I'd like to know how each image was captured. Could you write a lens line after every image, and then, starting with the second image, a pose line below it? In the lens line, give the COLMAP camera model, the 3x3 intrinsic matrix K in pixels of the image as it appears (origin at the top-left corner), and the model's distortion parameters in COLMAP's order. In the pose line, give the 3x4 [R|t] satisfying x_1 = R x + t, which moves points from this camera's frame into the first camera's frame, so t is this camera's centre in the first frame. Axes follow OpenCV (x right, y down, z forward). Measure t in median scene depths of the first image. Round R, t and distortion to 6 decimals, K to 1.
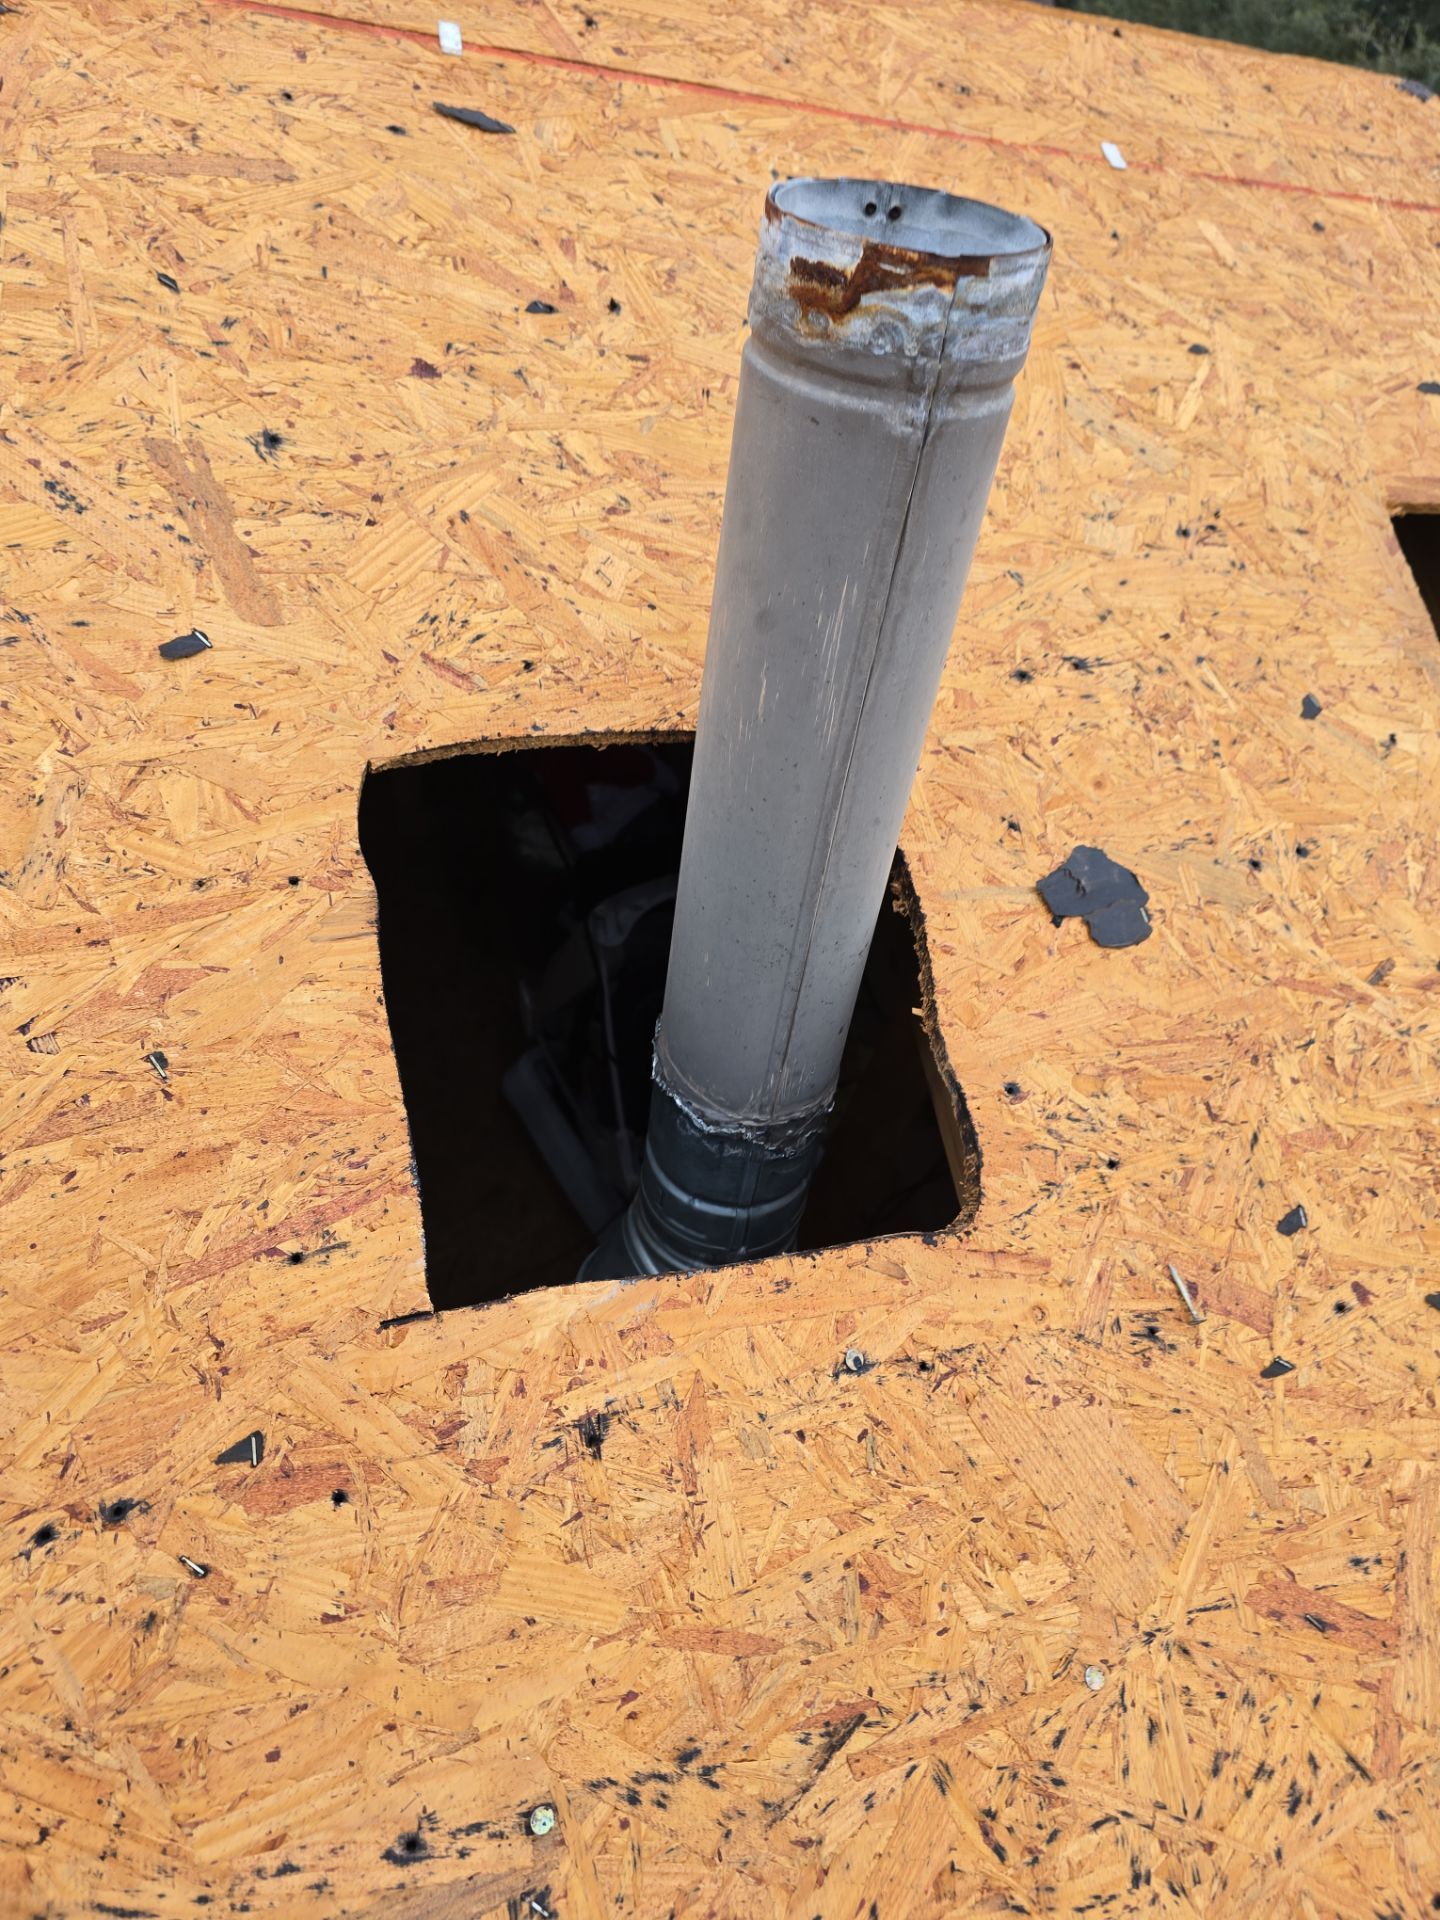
lens RADIAL K [[1280.4, 0, 720.0], [0, 1280.4, 960.0], [0, 0, 1]] dist [0.061799, -0.052772]
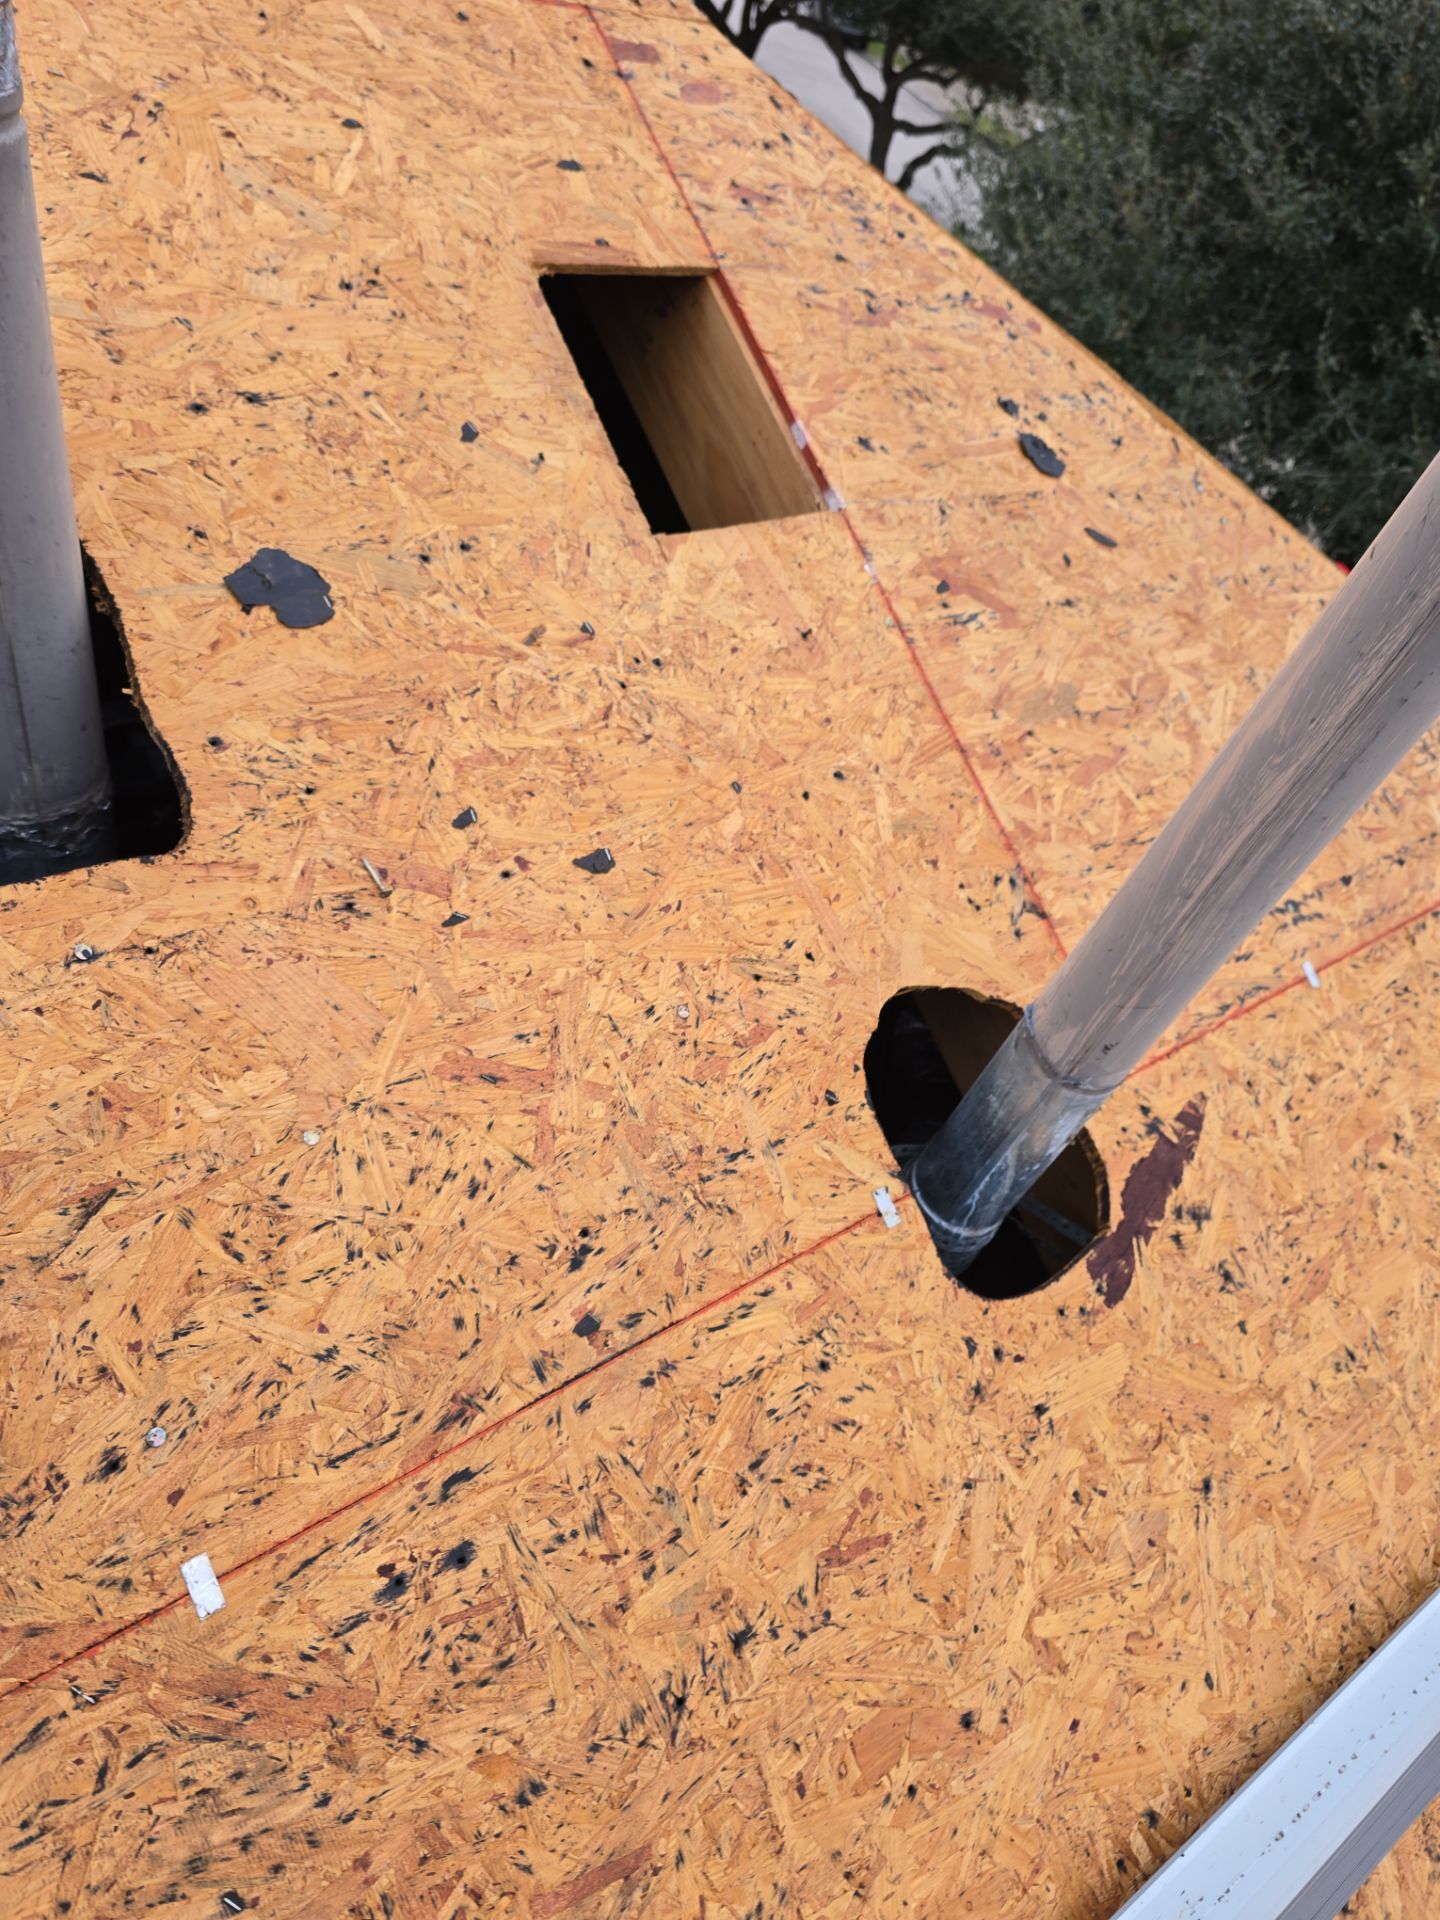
lens RADIAL K [[1280.4, 0, 720.0], [0, 1280.4, 960.0], [0, 0, 1]] dist [0.061799, -0.052772]
pose [[0.935533, -0.180563, 0.303603, 0.263141], [0.146707, 0.980461, 0.131045, 0.212317], [-0.321333, -0.078056, 0.943744, -0.348711]]
